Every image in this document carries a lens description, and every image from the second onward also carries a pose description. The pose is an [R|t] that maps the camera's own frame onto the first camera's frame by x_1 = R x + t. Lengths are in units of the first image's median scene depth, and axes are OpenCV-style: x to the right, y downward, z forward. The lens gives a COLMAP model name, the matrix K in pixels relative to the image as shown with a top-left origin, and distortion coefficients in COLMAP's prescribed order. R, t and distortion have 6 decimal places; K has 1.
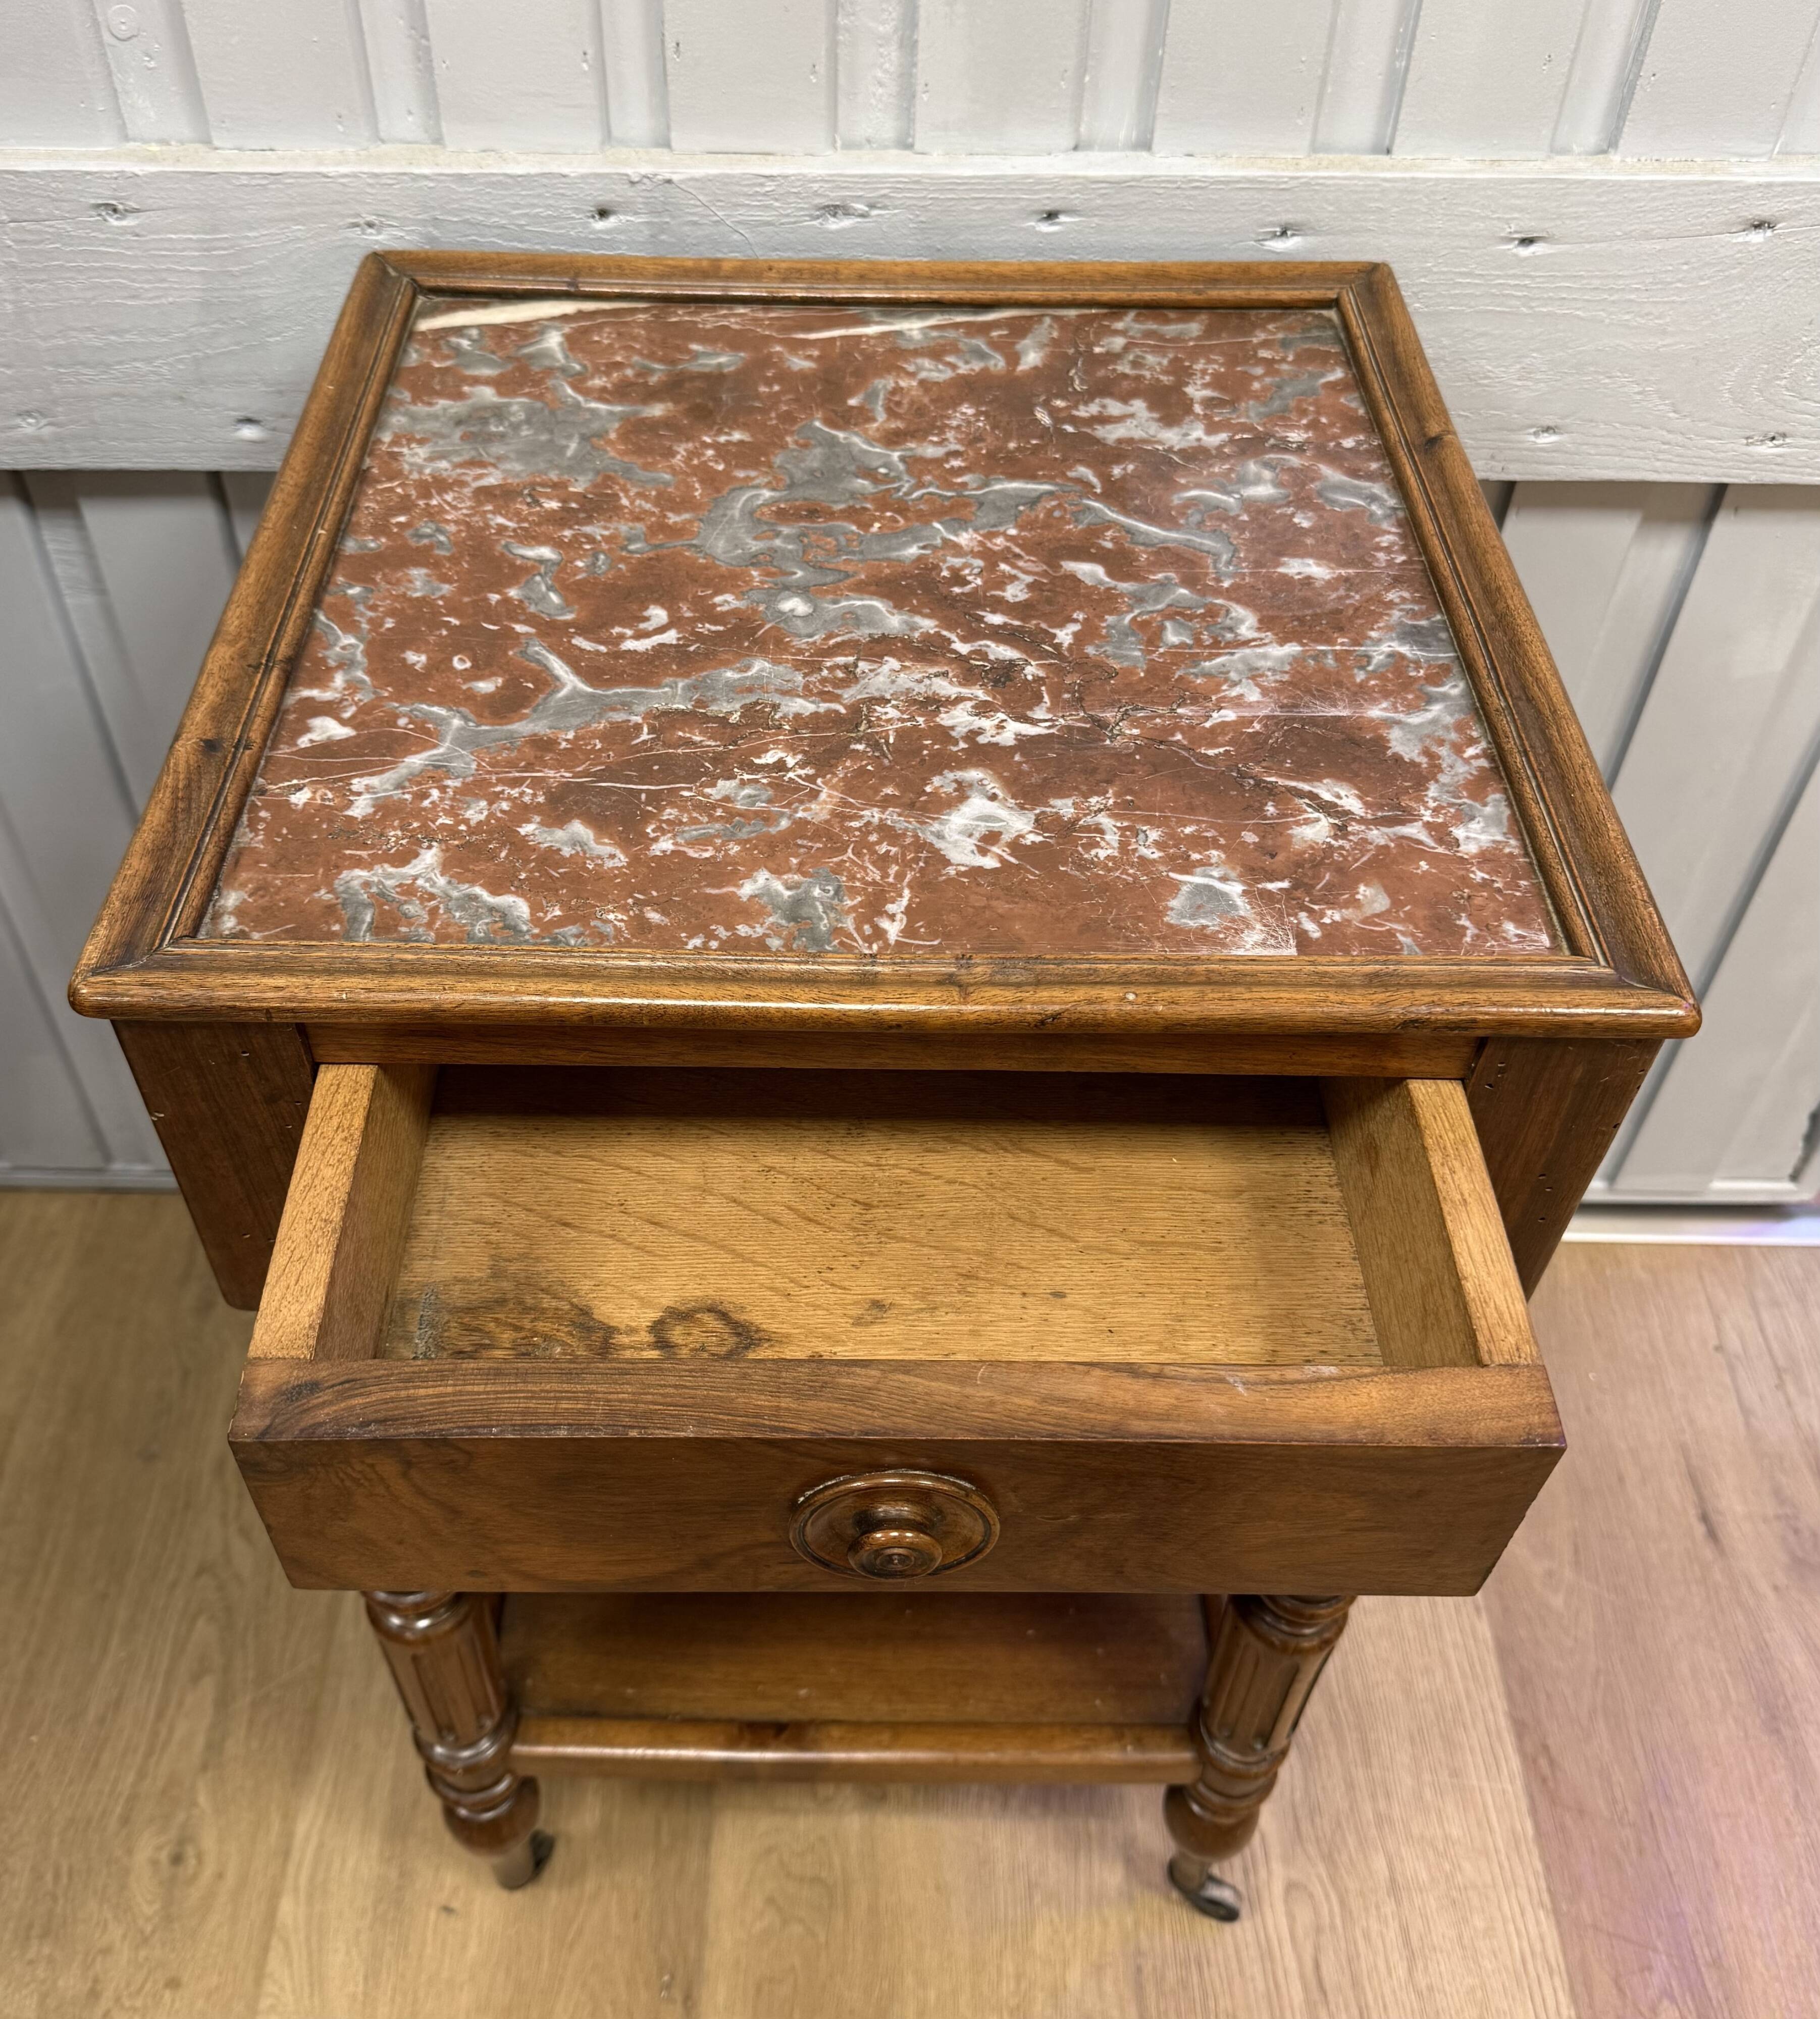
lens RADIAL K [[1897.8, 0, 844.6], [0, 1897.8, 952.5], [0, 0, 1]] dist [-0.012487, -0.001753]
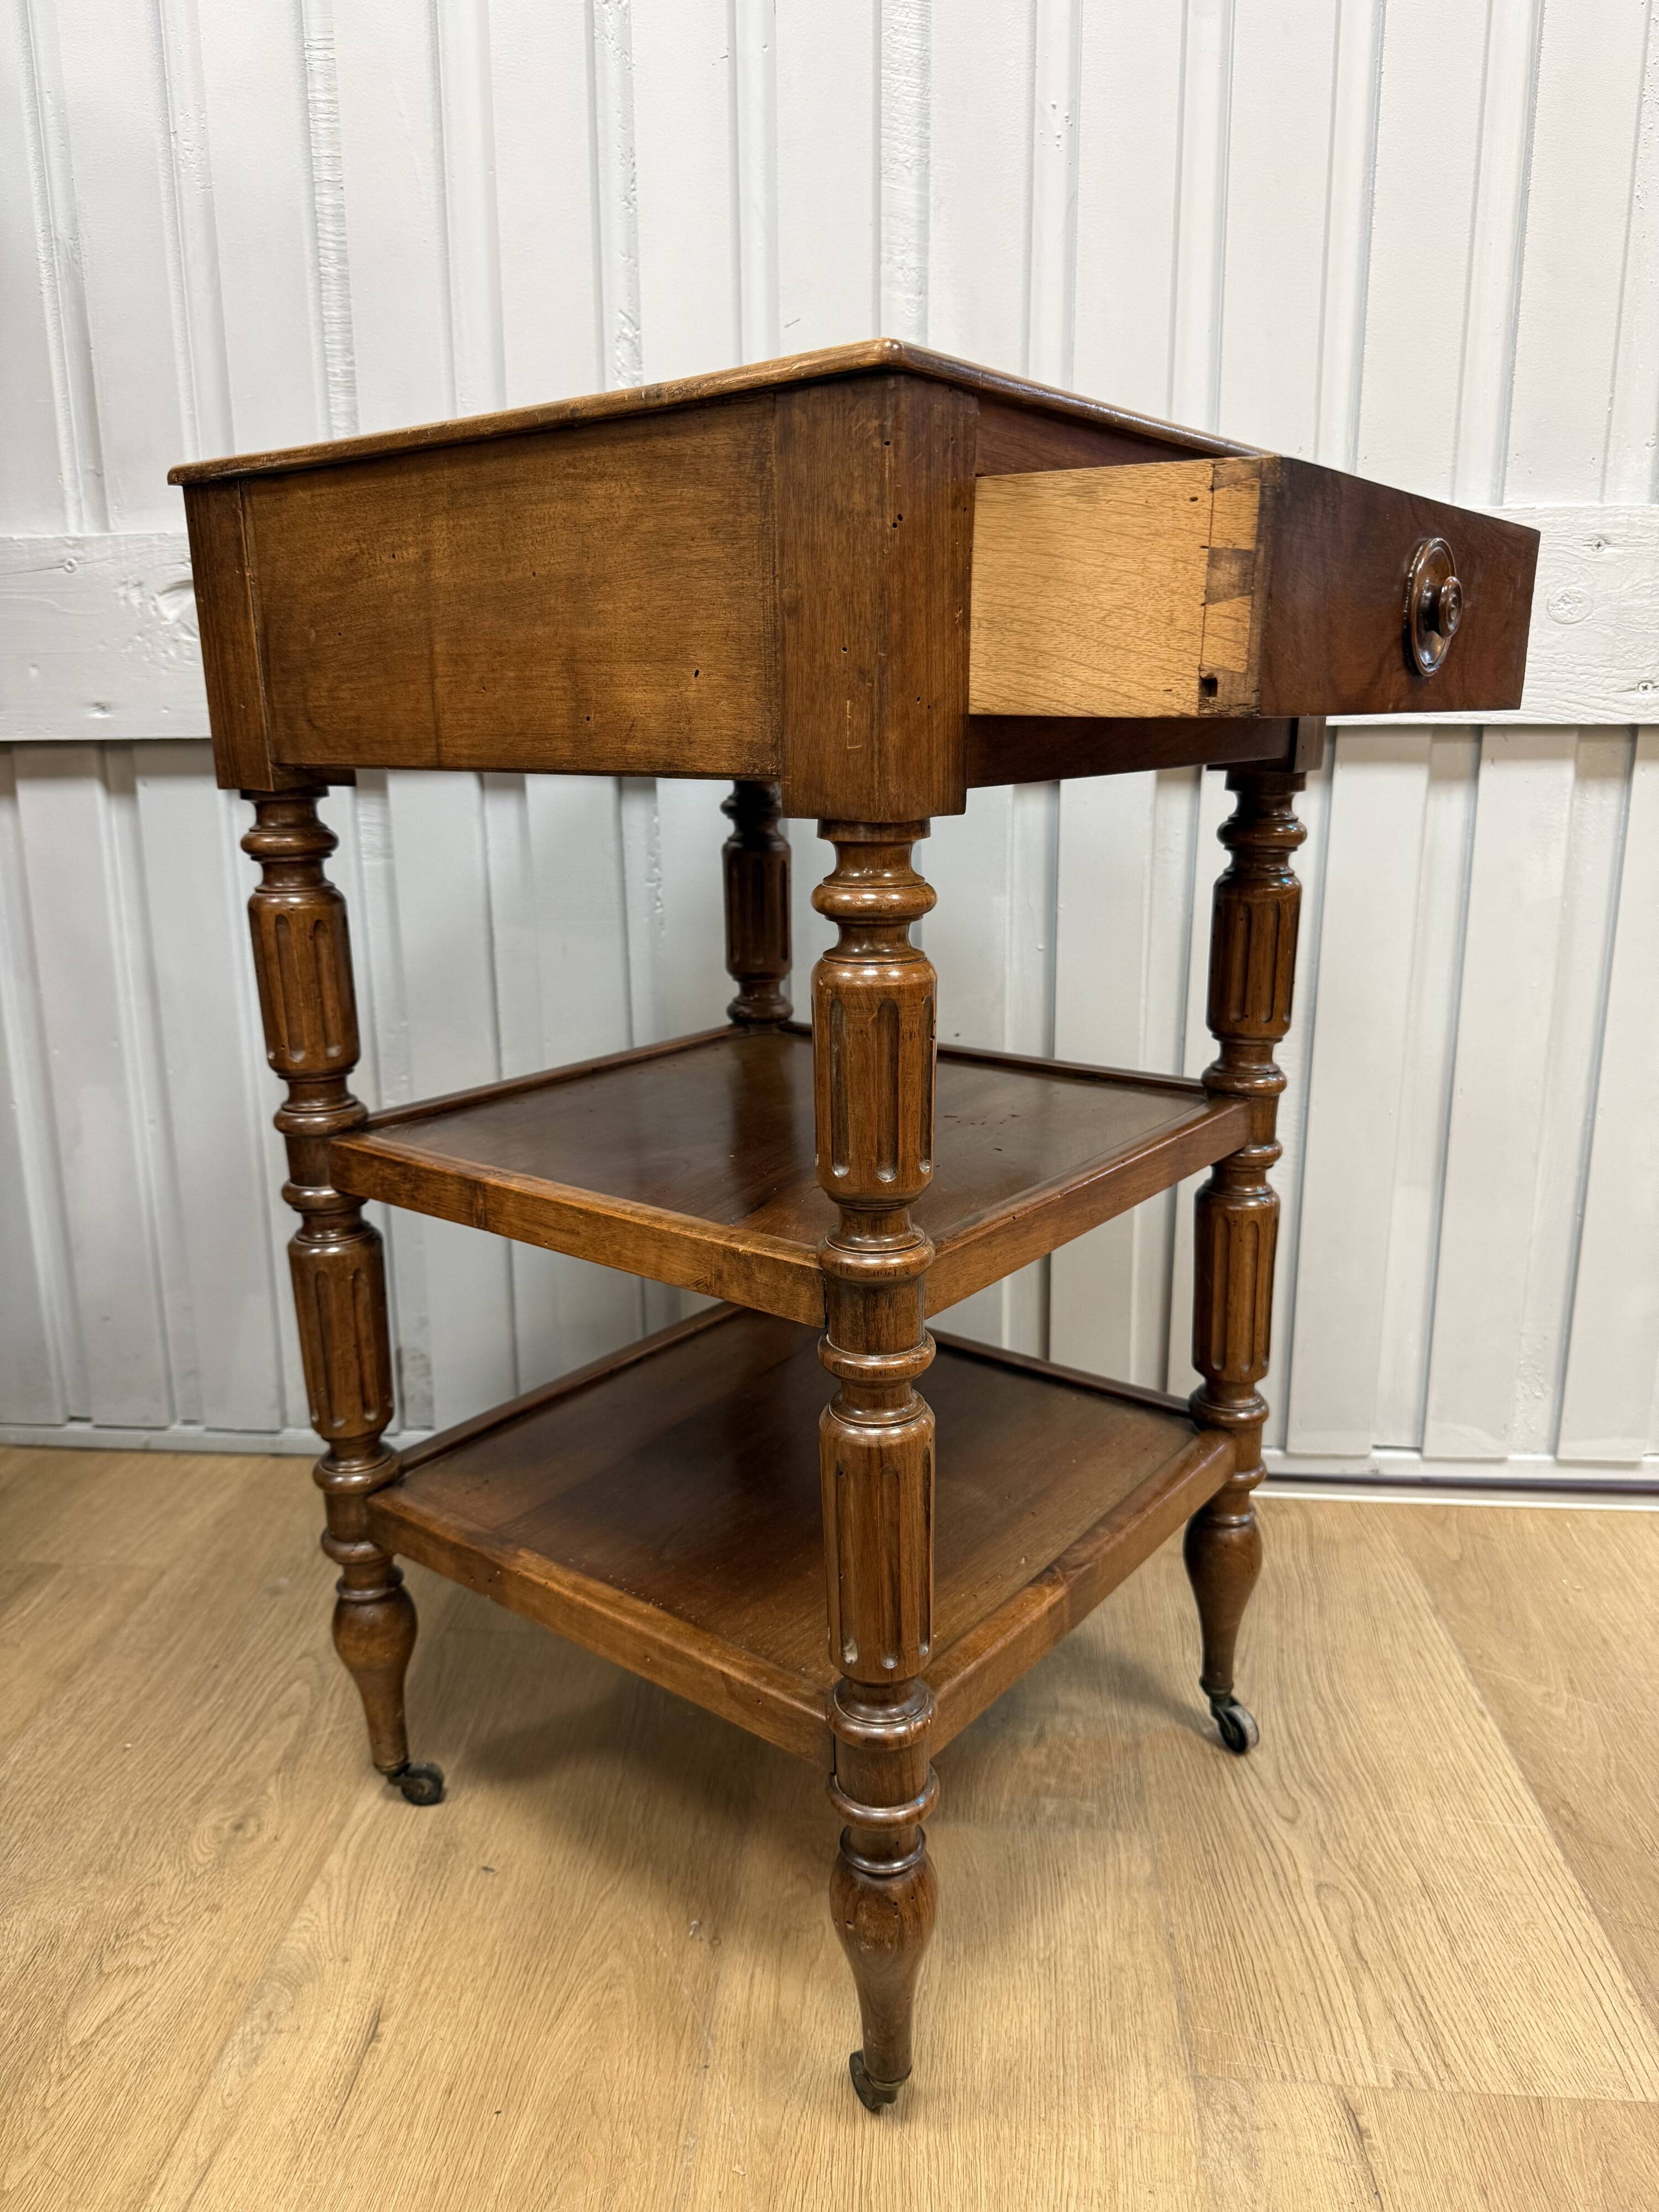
lens RADIAL K [[1586.3, 0, 829.5], [0, 1586.3, 1106.0], [0, 0, 1]] dist [-0.008422, -0.006650]
pose [[0.998299, -0.000760, -0.058295, 0.025932], [-0.029850, 0.852249, -0.522284, 0.596295], [0.050079, 0.523136, 0.850777, 0.061754]]
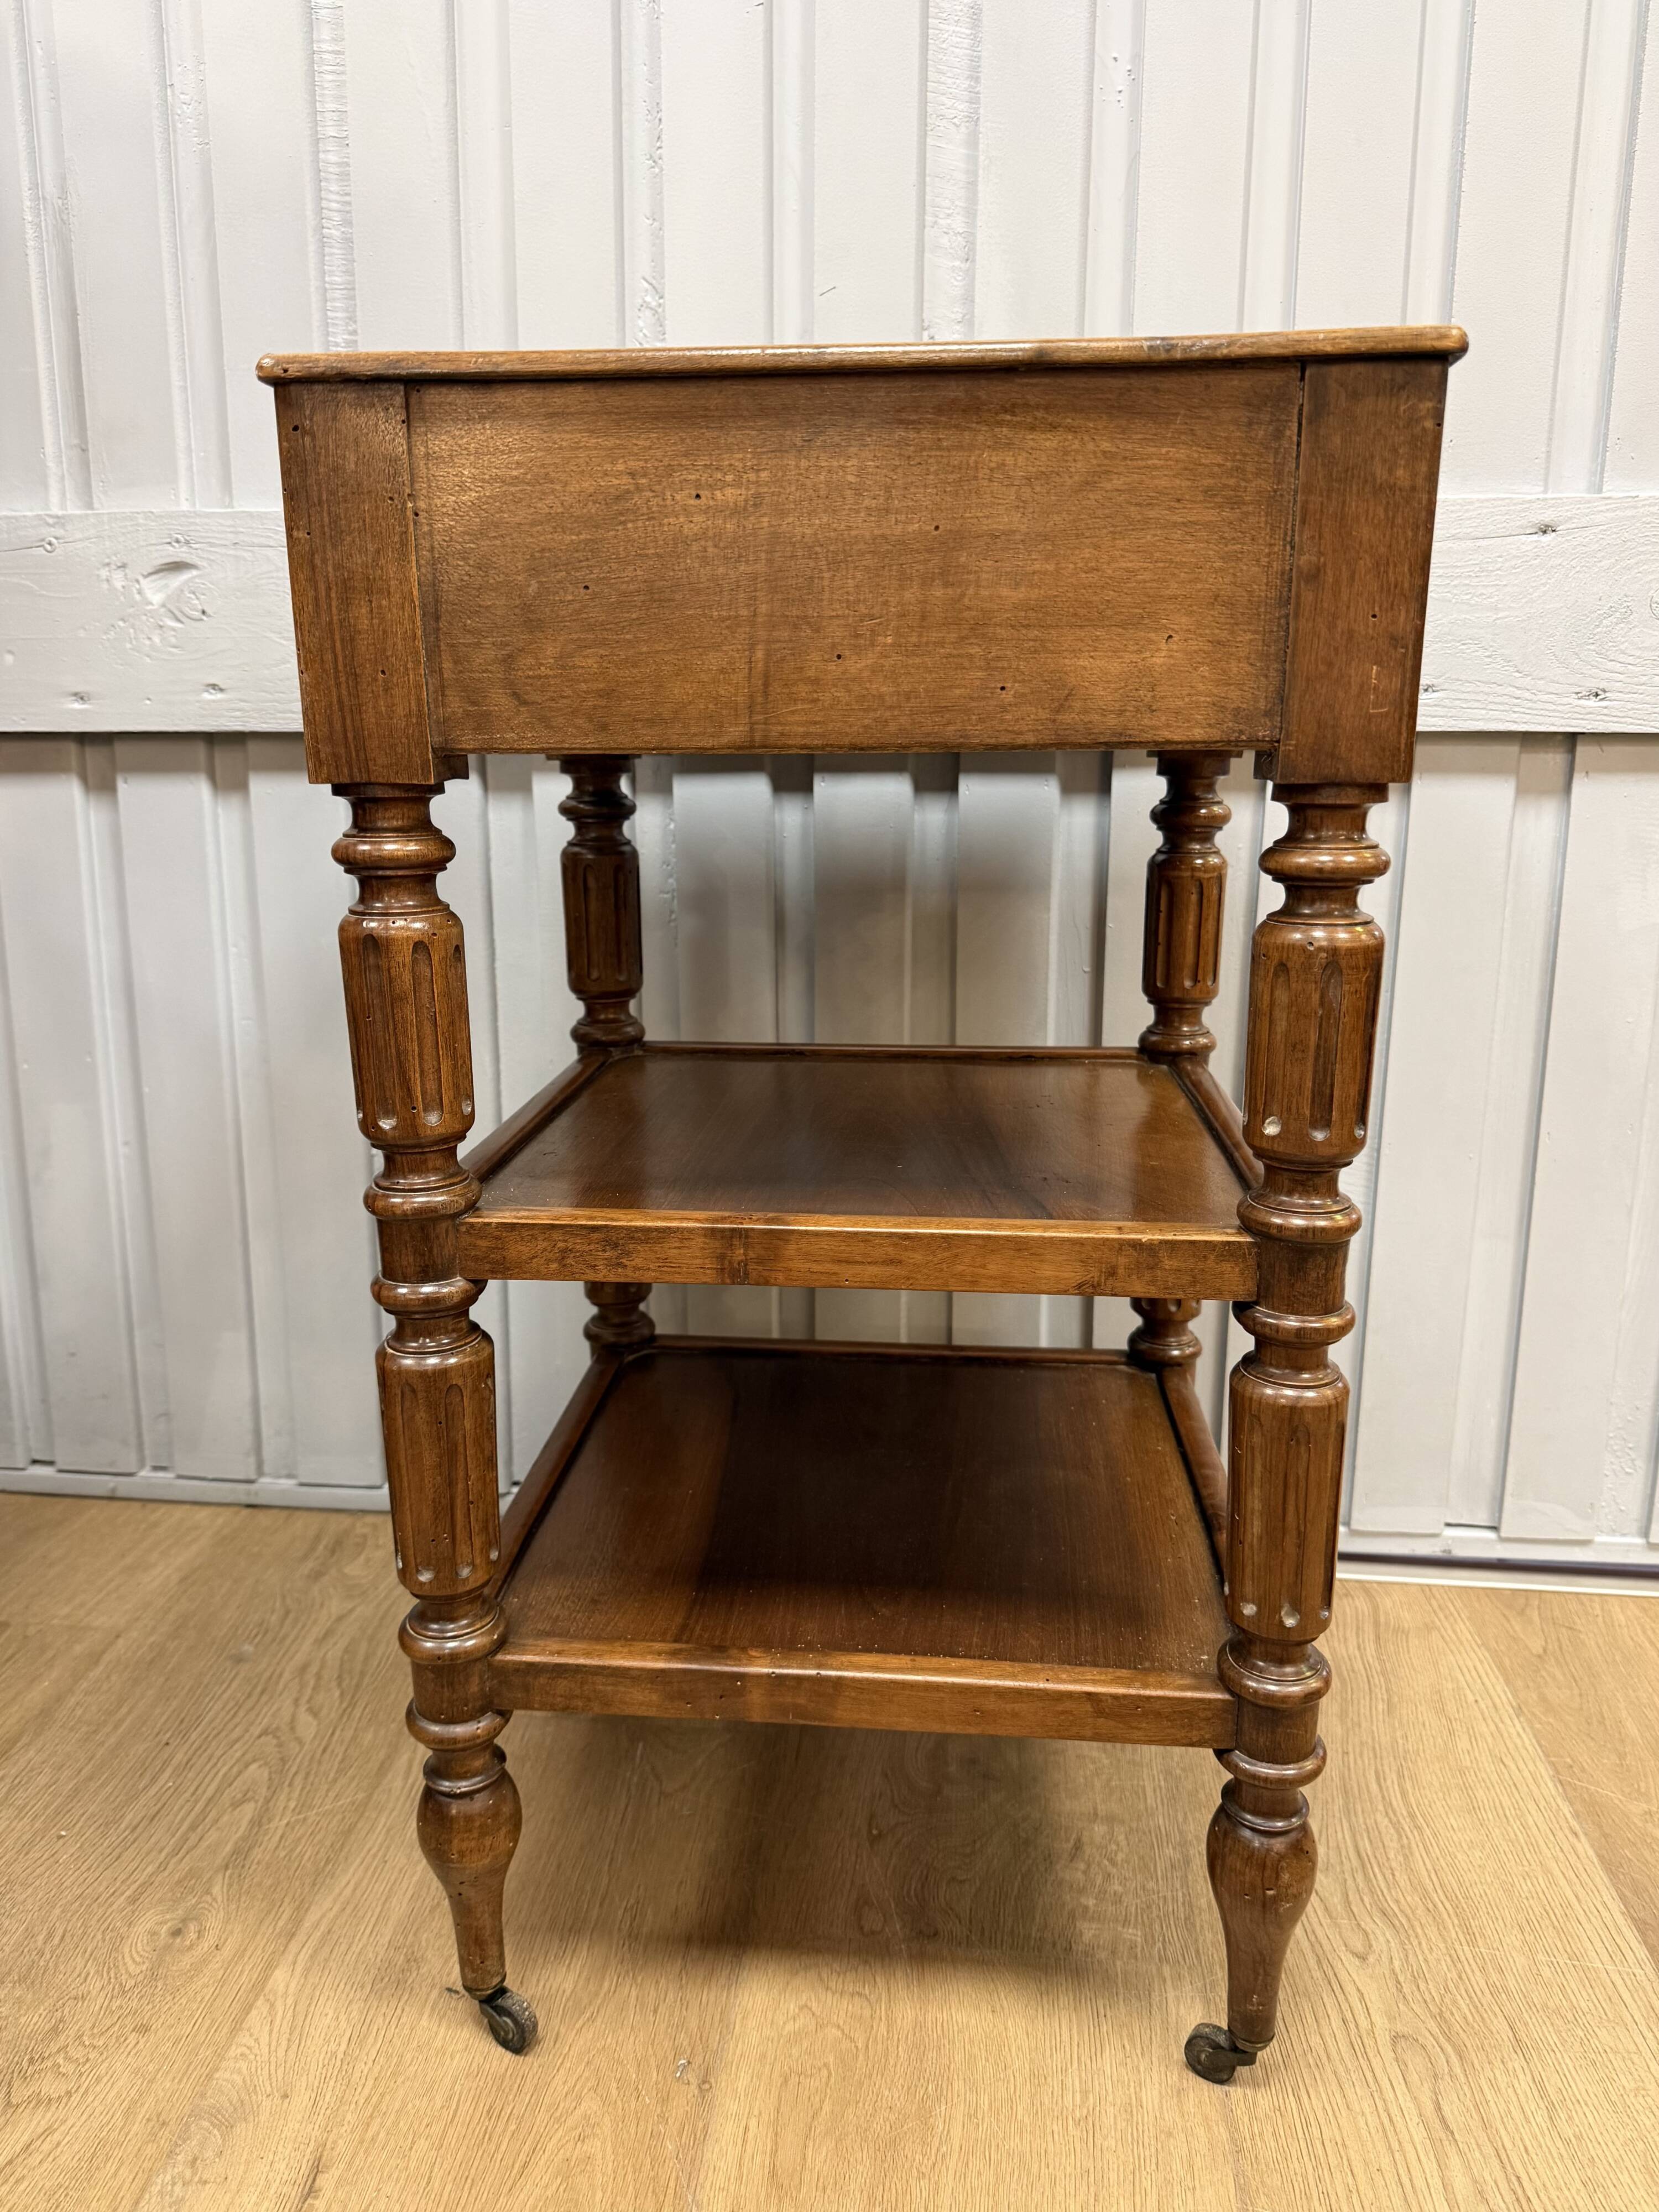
lens RADIAL K [[1613.7, 0, 828.9], [0, 1613.7, 1103.0], [0, 0, 1]] dist [-0.007351, -0.006482]
pose [[0.996880, 0.014757, -0.077541, 0.025018], [-0.054647, 0.837899, -0.543082, 0.558881], [0.056957, 0.545625, 0.836092, 0.129743]]
